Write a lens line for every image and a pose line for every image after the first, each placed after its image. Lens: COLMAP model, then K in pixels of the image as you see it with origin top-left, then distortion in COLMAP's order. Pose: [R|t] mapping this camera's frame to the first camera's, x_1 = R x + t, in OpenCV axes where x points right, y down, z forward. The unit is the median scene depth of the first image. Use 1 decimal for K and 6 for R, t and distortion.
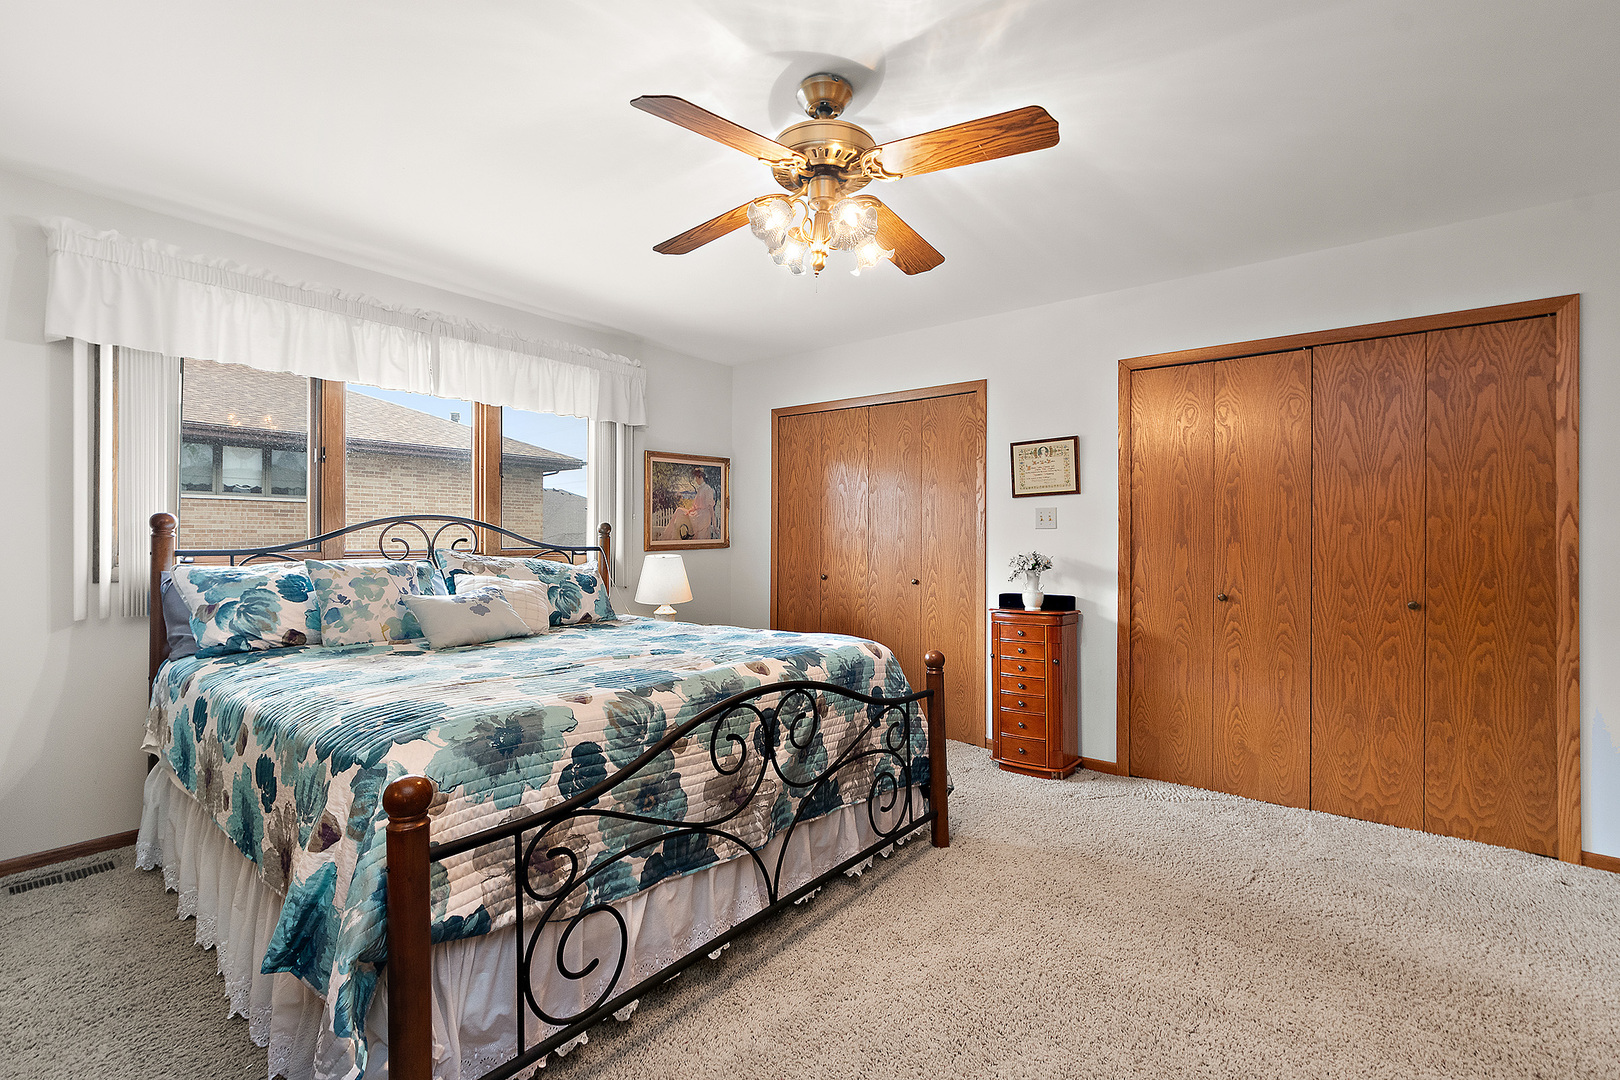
lens RADIAL K [[727.5, 0, 808.4], [0, 727.5, 536.0], [0, 0, 1]] dist [0.001587, -0.001713]
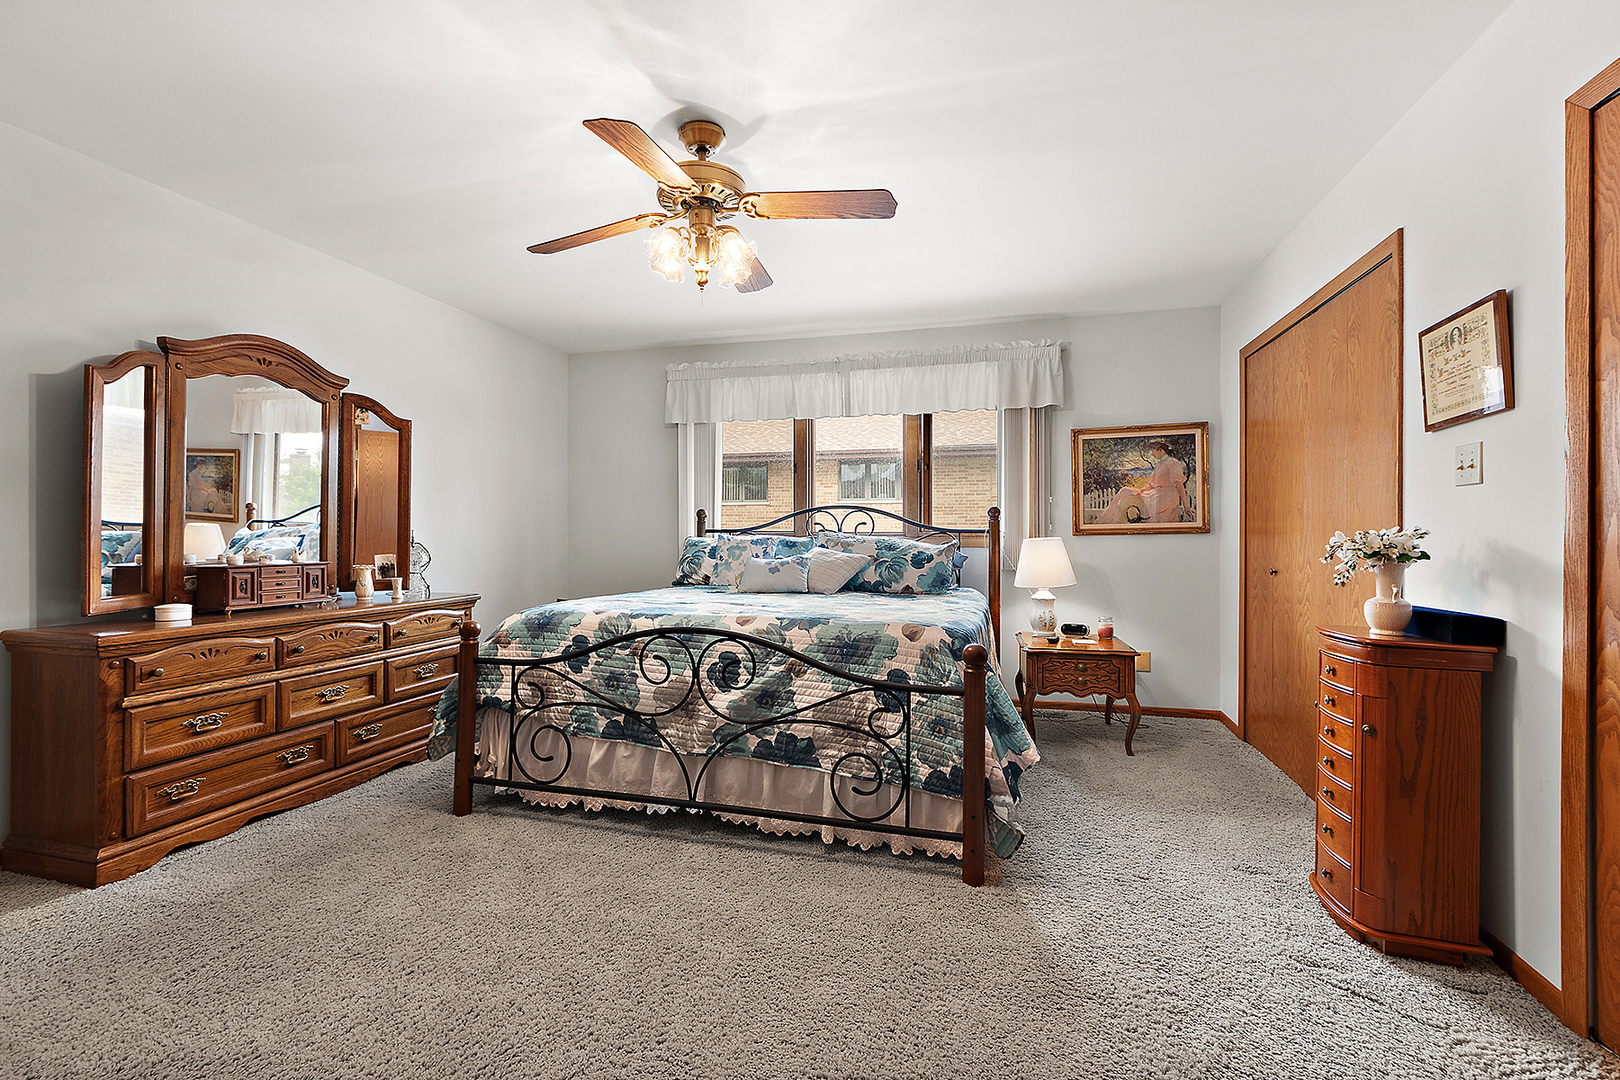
lens RADIAL K [[727.5, 0, 805.9], [0, 727.5, 536.6], [0, 0, 1]] dist [0.001587, -0.001713]
pose [[0.374636, -0.000248, -0.927172, 0.722873], [0.002810, 0.999996, 0.000868, 0.028609], [0.927168, -0.002931, 0.374635, 0.430003]]
